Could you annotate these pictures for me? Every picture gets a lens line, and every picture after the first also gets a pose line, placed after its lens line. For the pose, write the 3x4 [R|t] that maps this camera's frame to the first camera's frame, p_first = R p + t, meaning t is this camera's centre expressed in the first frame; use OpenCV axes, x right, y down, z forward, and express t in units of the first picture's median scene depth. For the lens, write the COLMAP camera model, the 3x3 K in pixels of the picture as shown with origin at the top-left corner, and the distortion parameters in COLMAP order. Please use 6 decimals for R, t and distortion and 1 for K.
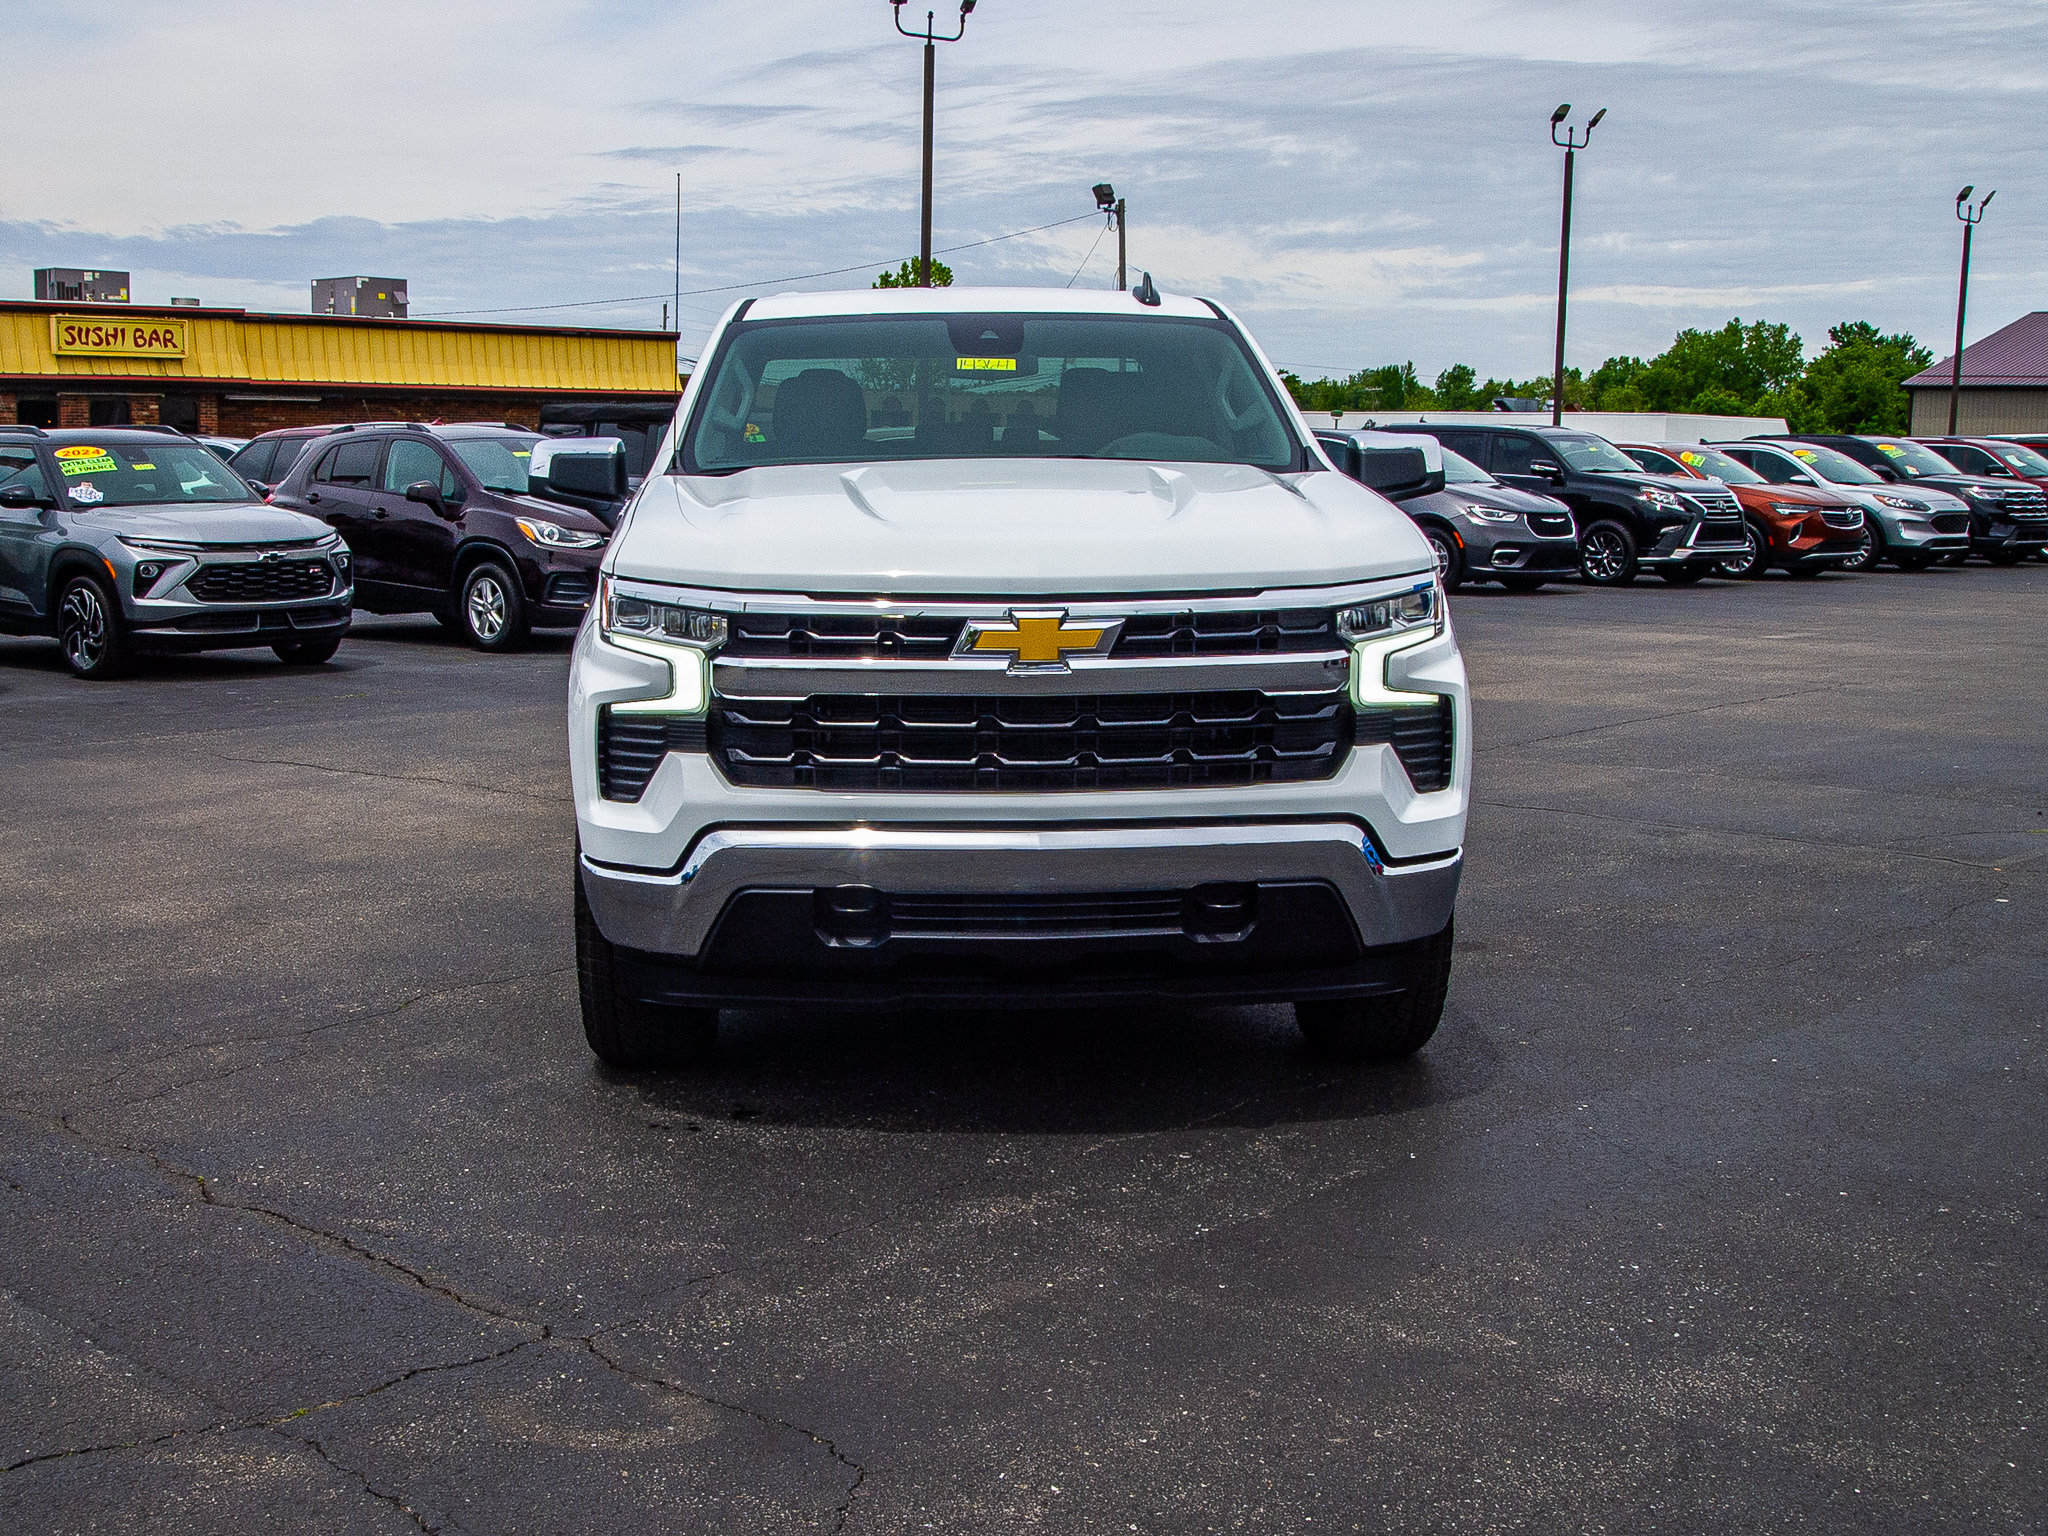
lens RADIAL K [[2445.5, 0, 1020.3], [0, 2445.5, 1015.5], [0, 0, 1]] dist [-0.041620, -0.018275]
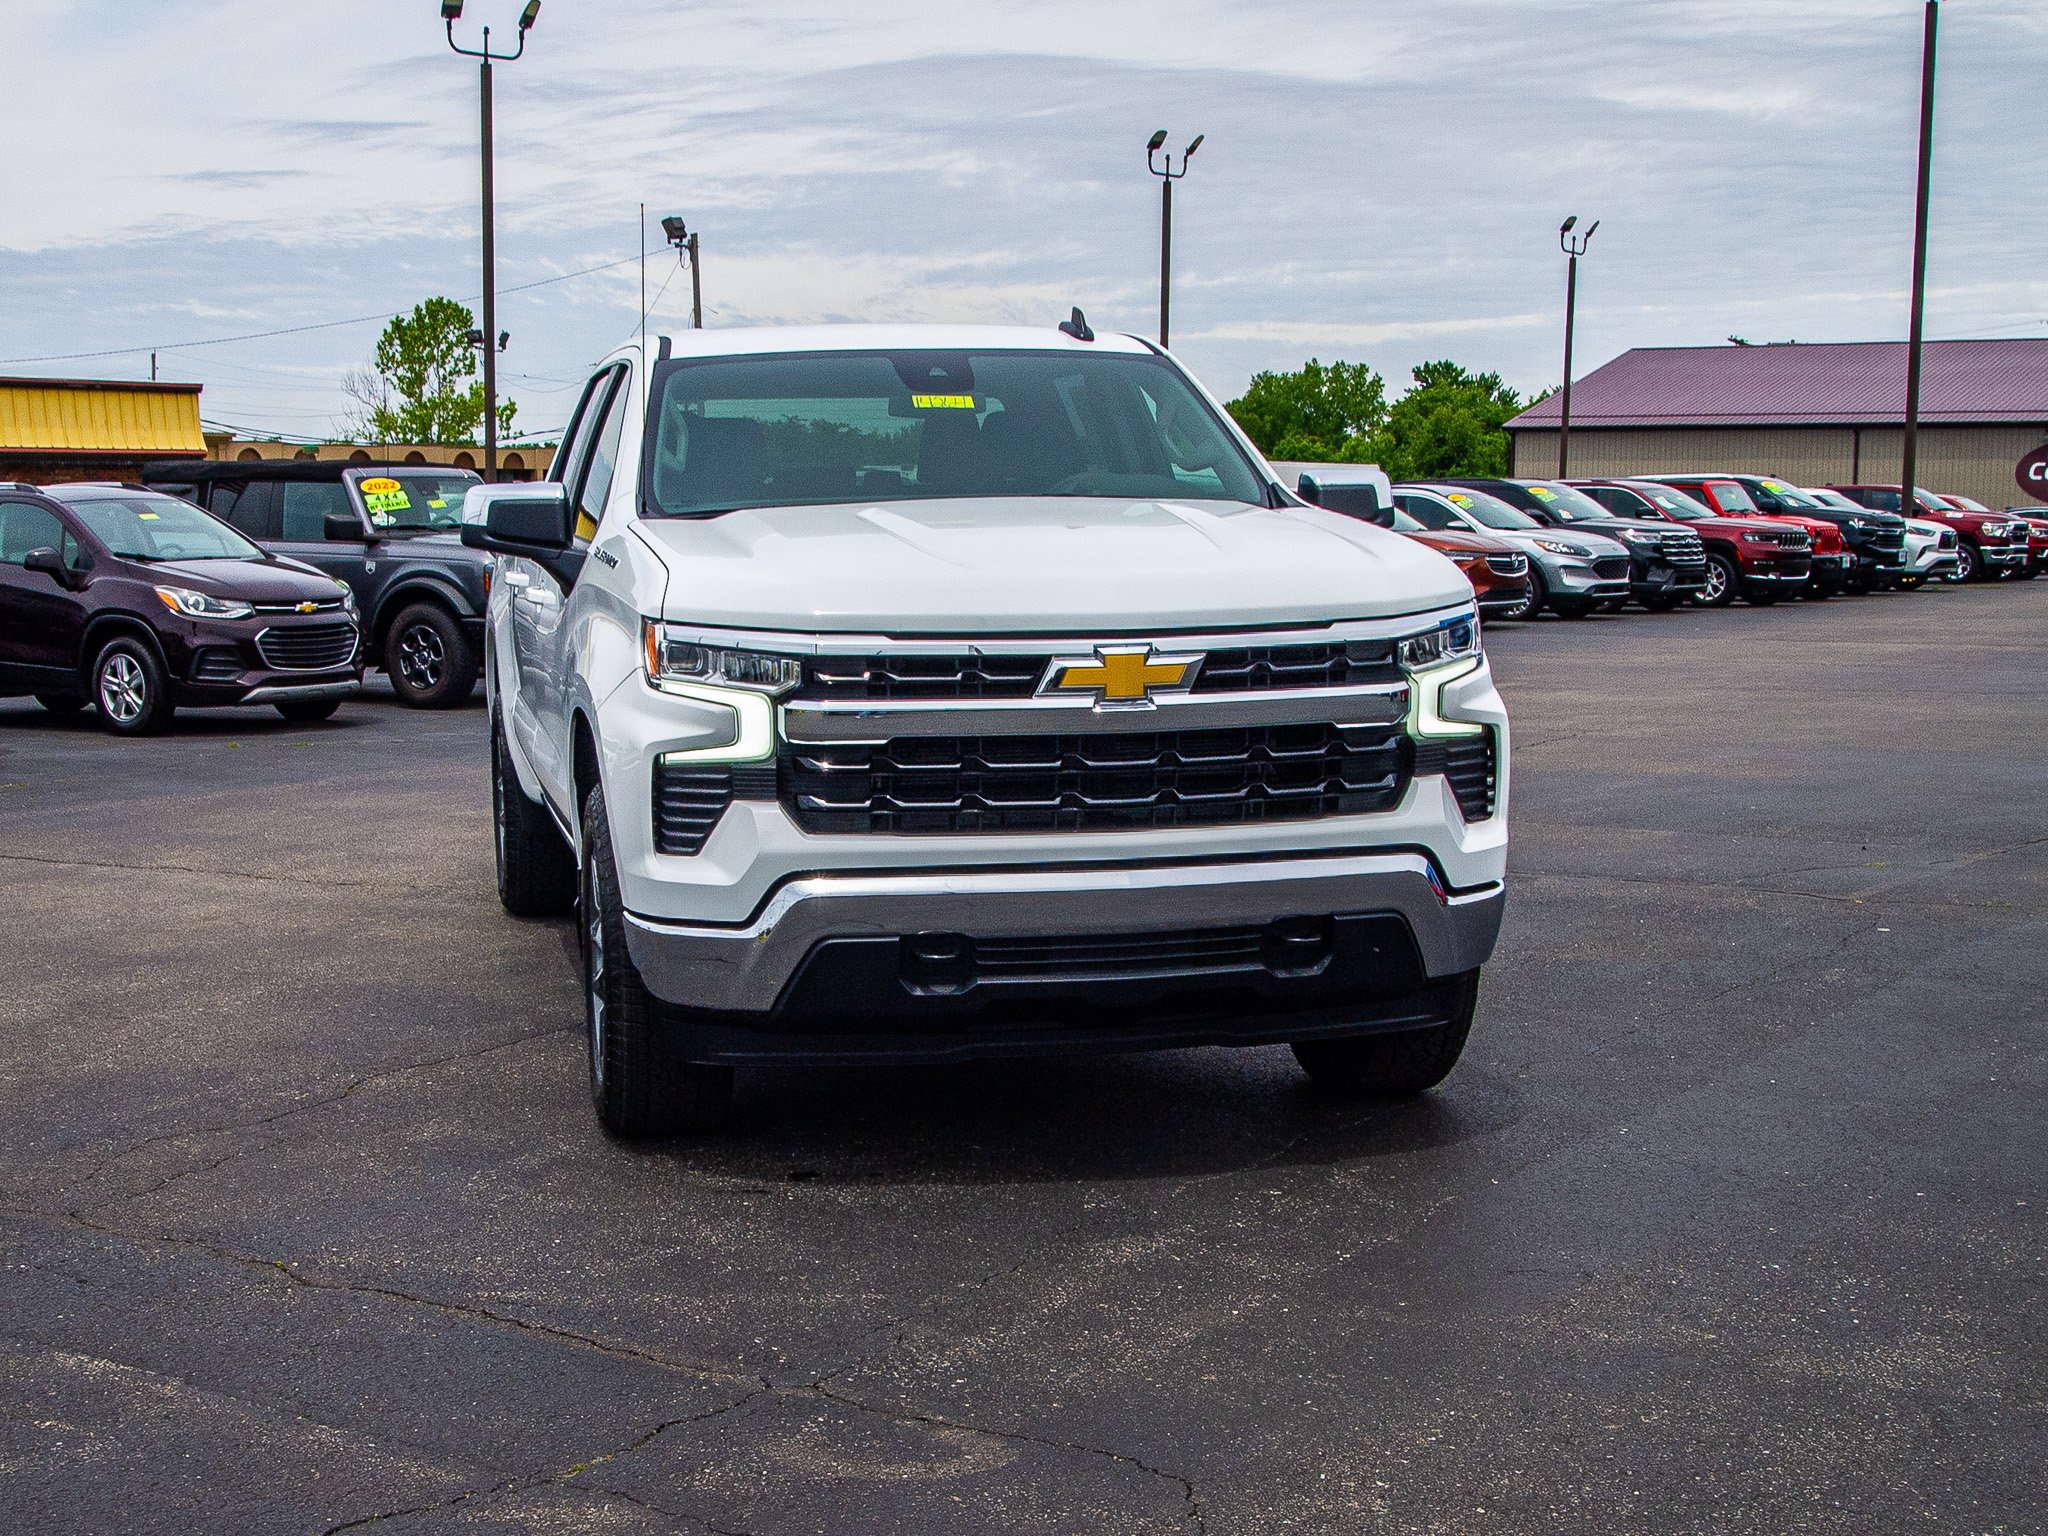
lens RADIAL K [[2672.9, 0, 947.5], [0, 2672.9, 1130.2], [0, 0, 1]] dist [-0.033789, -0.027645]
pose [[0.989782, -0.044644, 0.135421, -0.201641], [0.044476, 0.999001, 0.004266, 0.020673], [-0.135476, 0.001801, 0.990779, -0.057655]]
